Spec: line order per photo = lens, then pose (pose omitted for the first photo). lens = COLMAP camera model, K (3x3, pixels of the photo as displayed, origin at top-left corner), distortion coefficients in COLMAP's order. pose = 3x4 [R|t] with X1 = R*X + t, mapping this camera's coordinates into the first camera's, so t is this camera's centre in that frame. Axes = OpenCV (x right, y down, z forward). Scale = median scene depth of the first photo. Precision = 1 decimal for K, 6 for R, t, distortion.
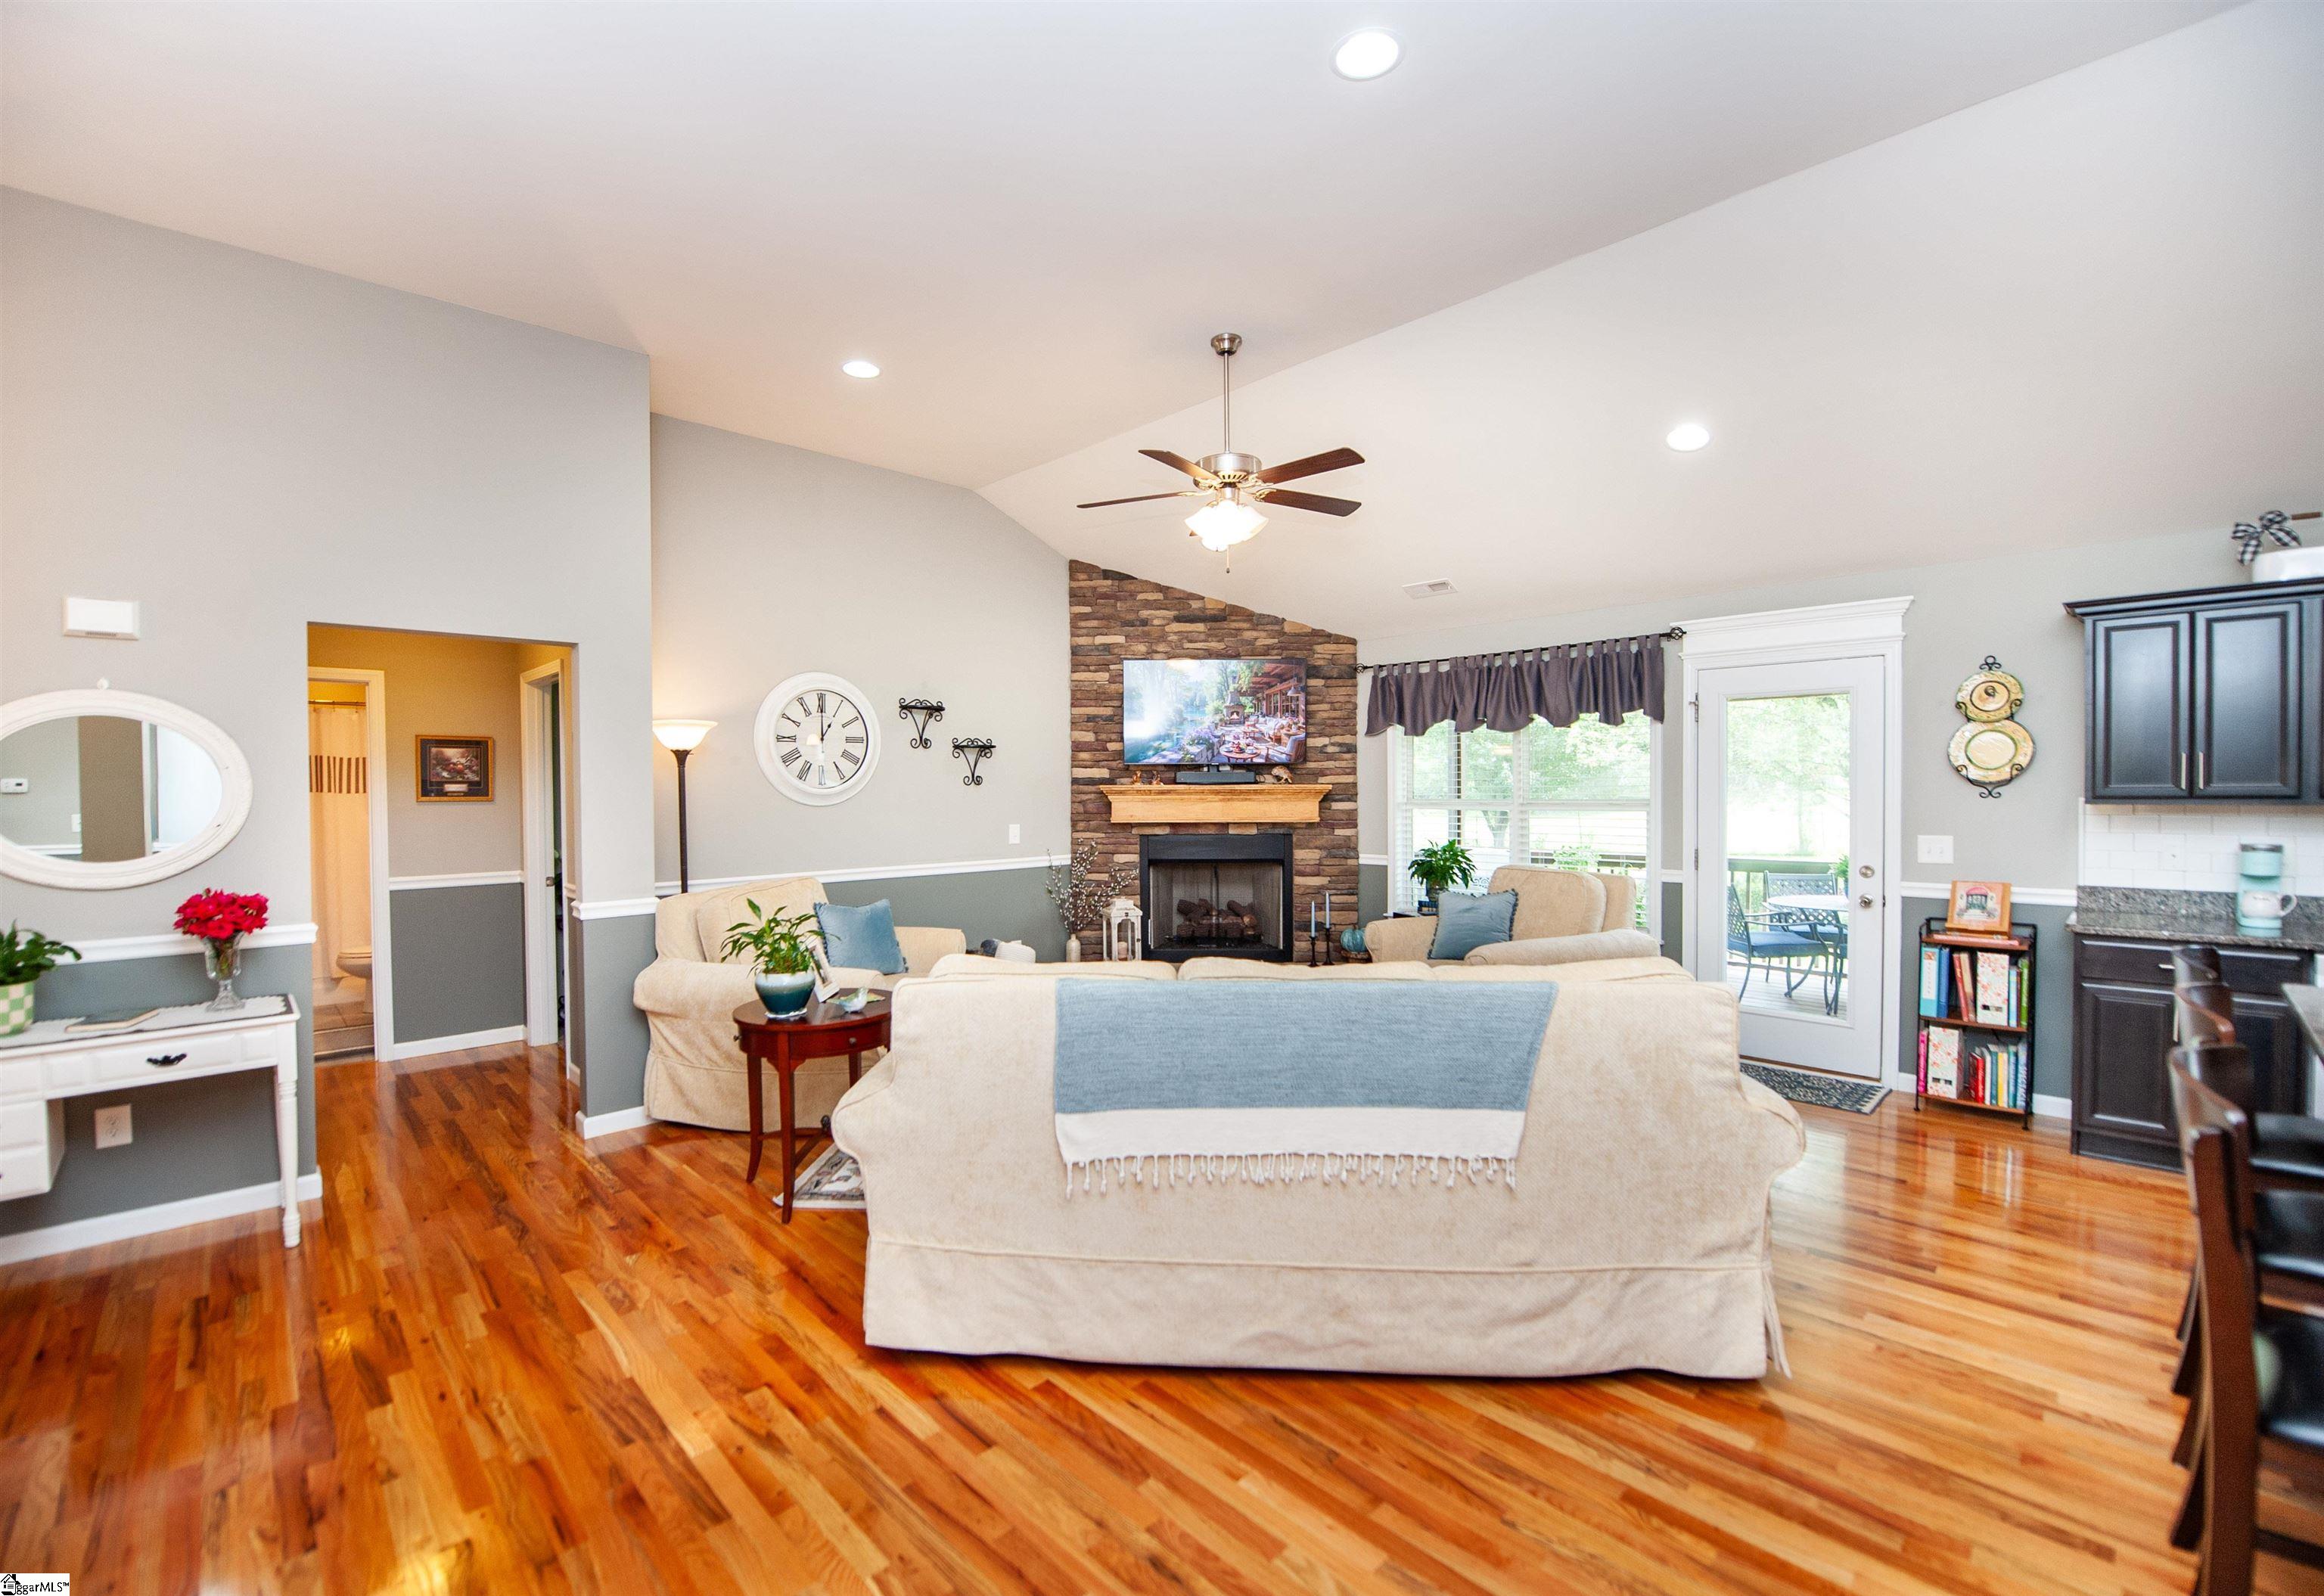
lens RADIAL K [[978.8, 0, 1128.9], [0, 978.8, 805.5], [0, 0, 1]] dist [-0.012089, -0.003387]
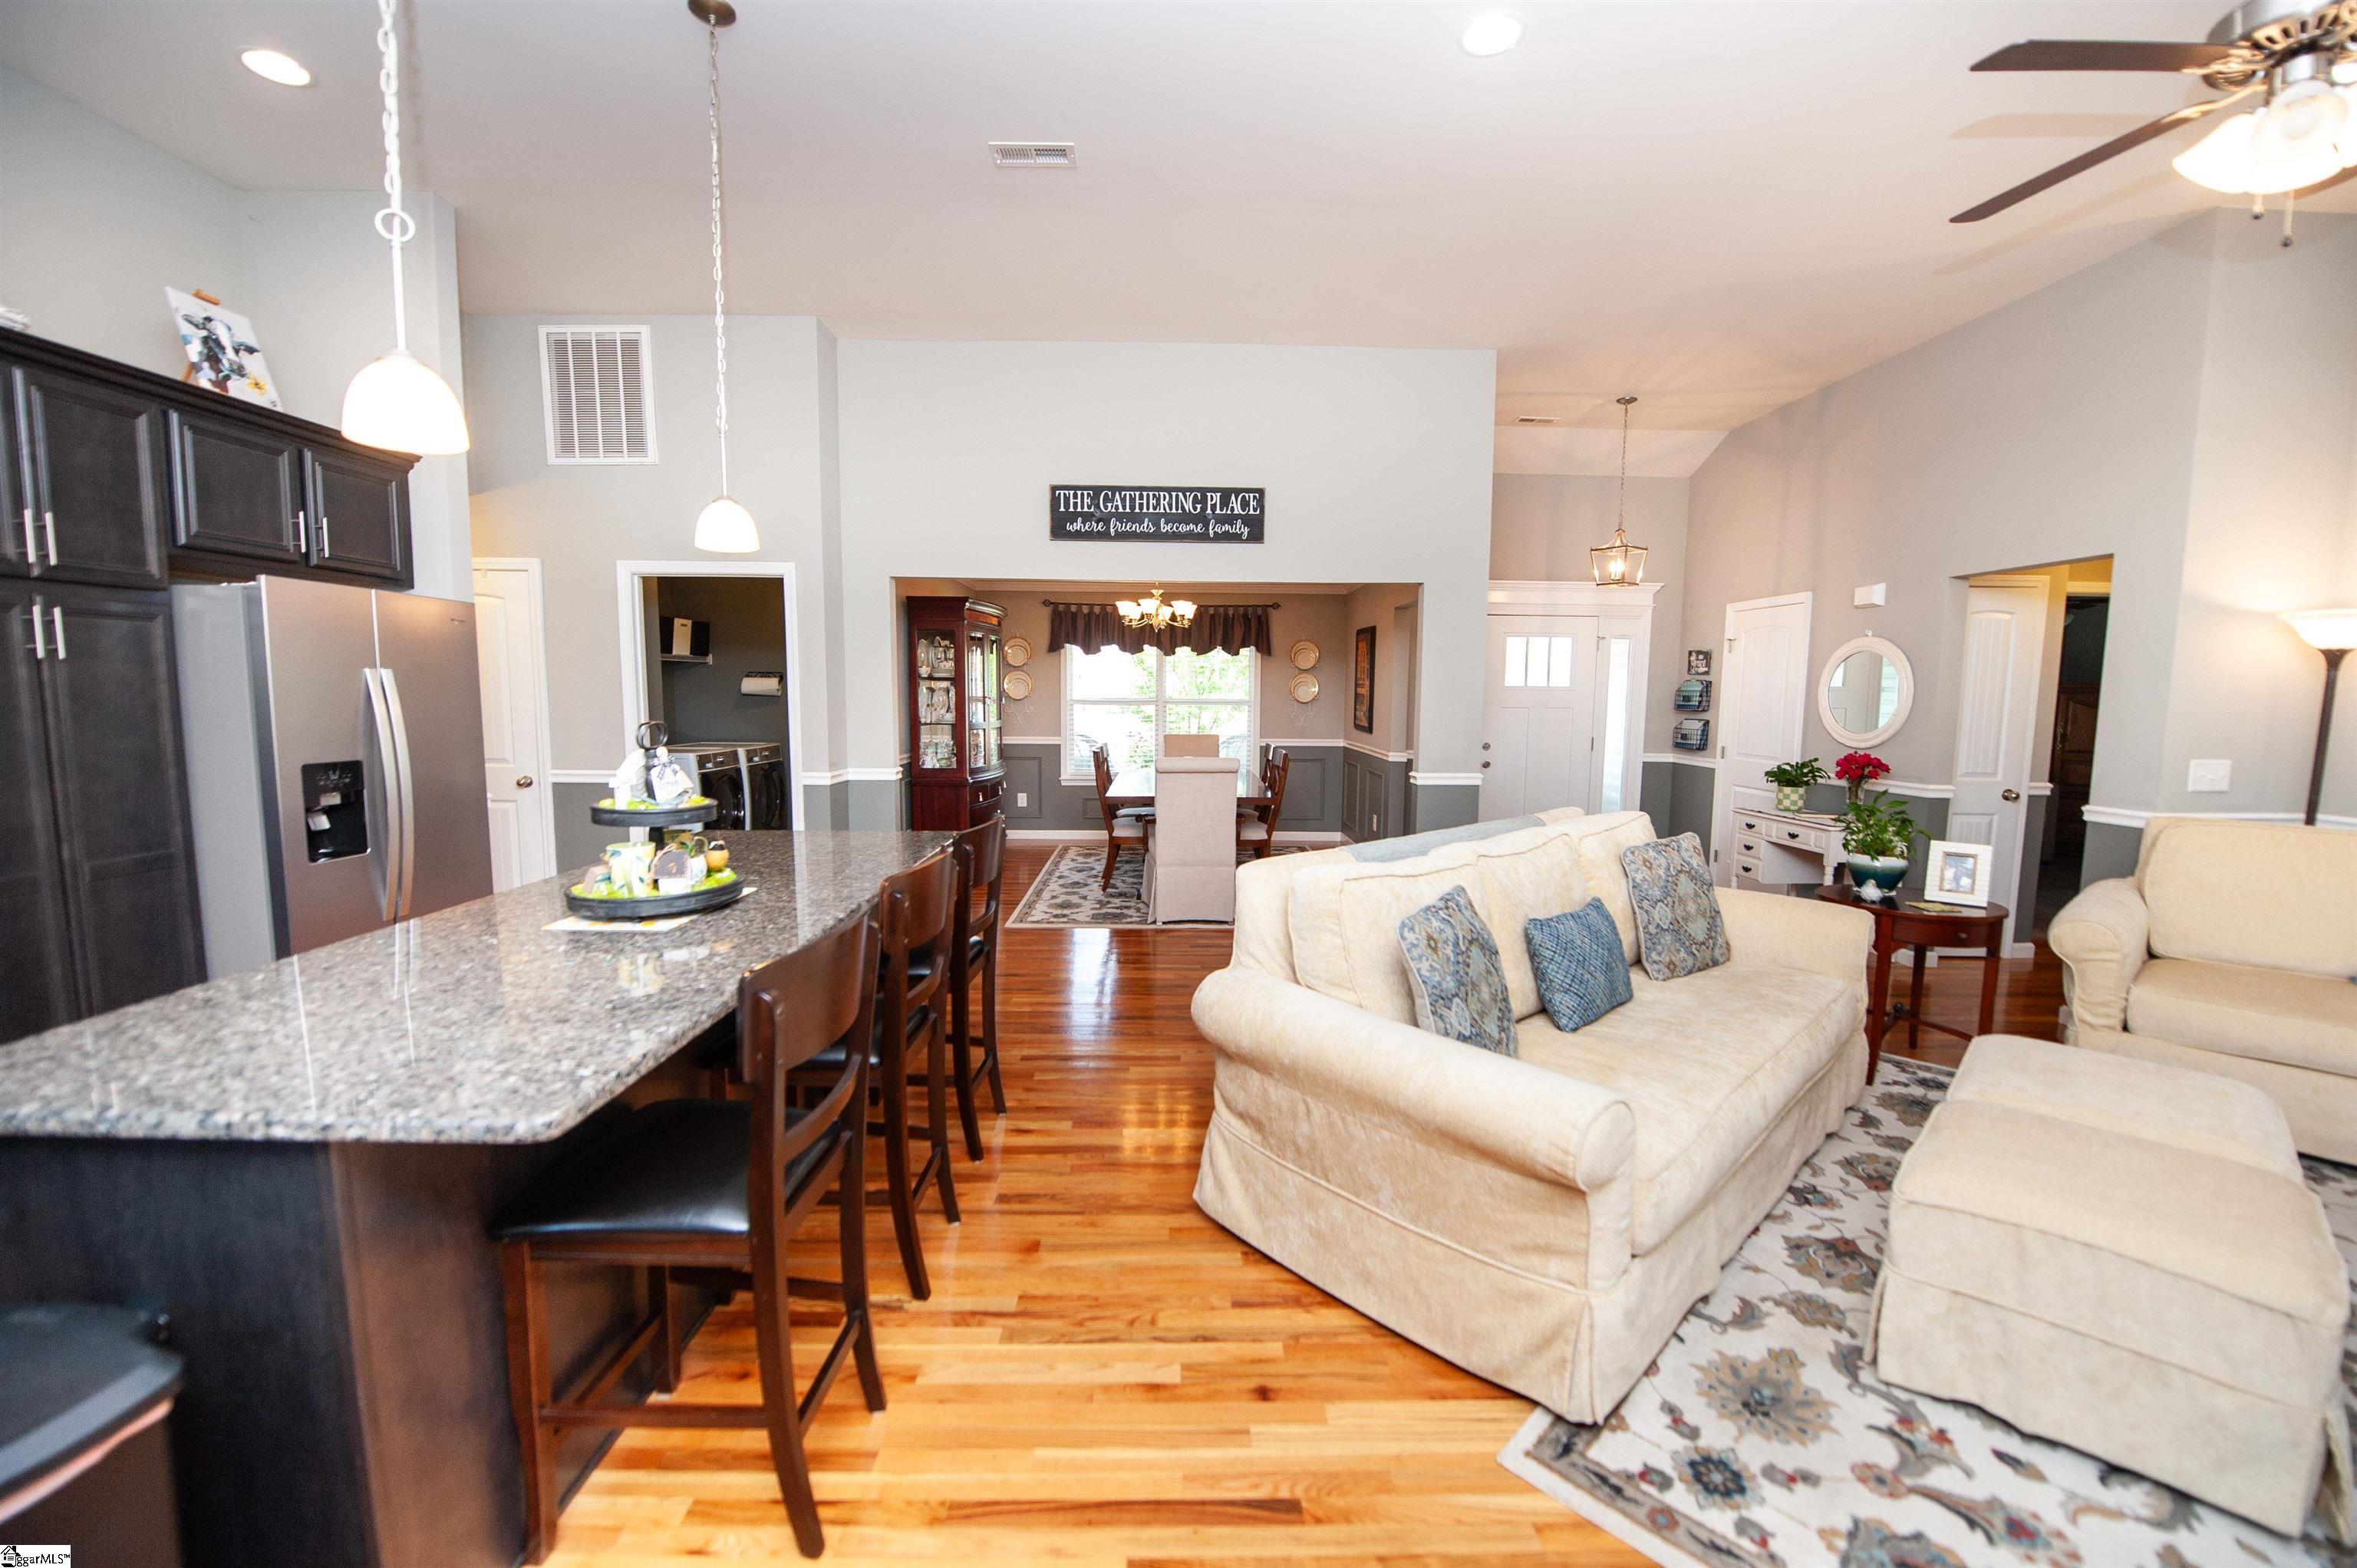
lens RADIAL K [[944.3, 0, 1191.4], [0, 944.3, 790.8], [0, 0, 1]] dist [-0.016087, -0.002570]
pose [[-0.667214, 0.078001, -0.740770, 0.652209], [-0.017926, 0.992532, 0.120657, -0.014422], [0.744650, 0.093784, -0.660834, 0.745406]]
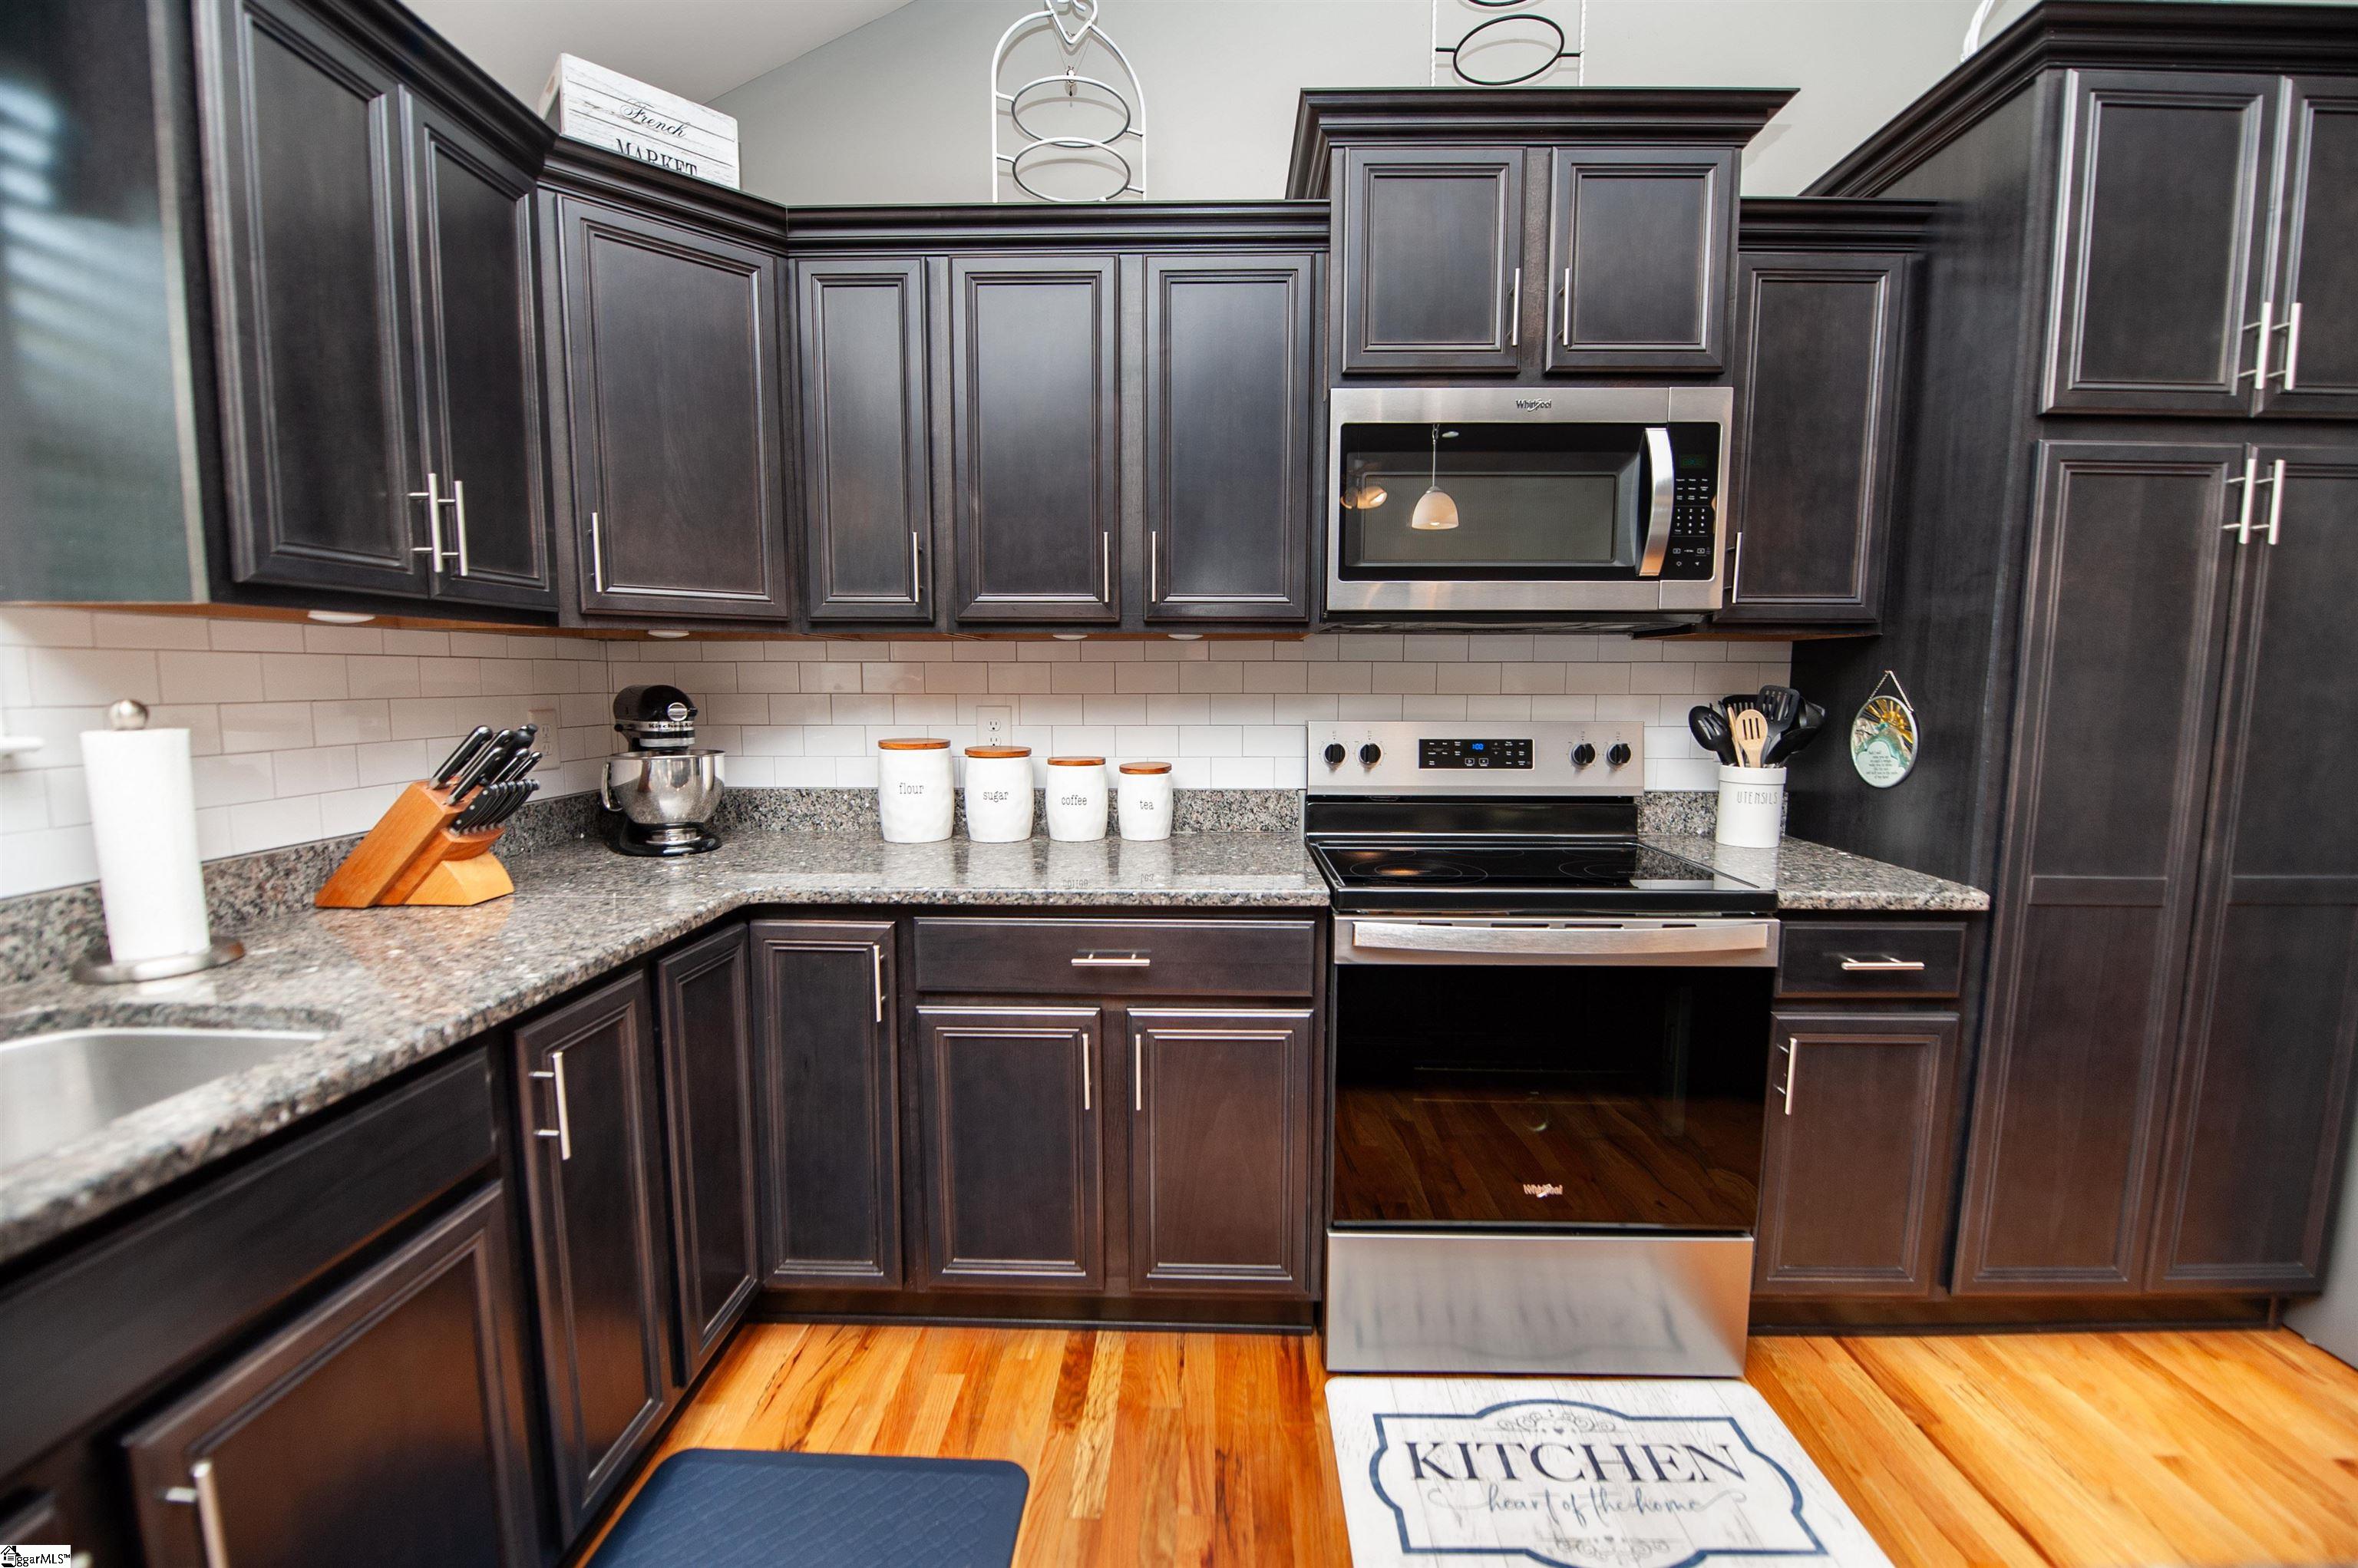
lens RADIAL K [[944.7, 0, 1164.1], [0, 944.7, 796.2], [0, 0, 1]] dist [-0.016087, -0.002570]
pose [[-0.708709, -0.078016, 0.701174, 0.726363], [0.015407, 0.991918, 0.125939, 0.023079], [-0.705332, 0.100057, -0.701780, 0.449123]]
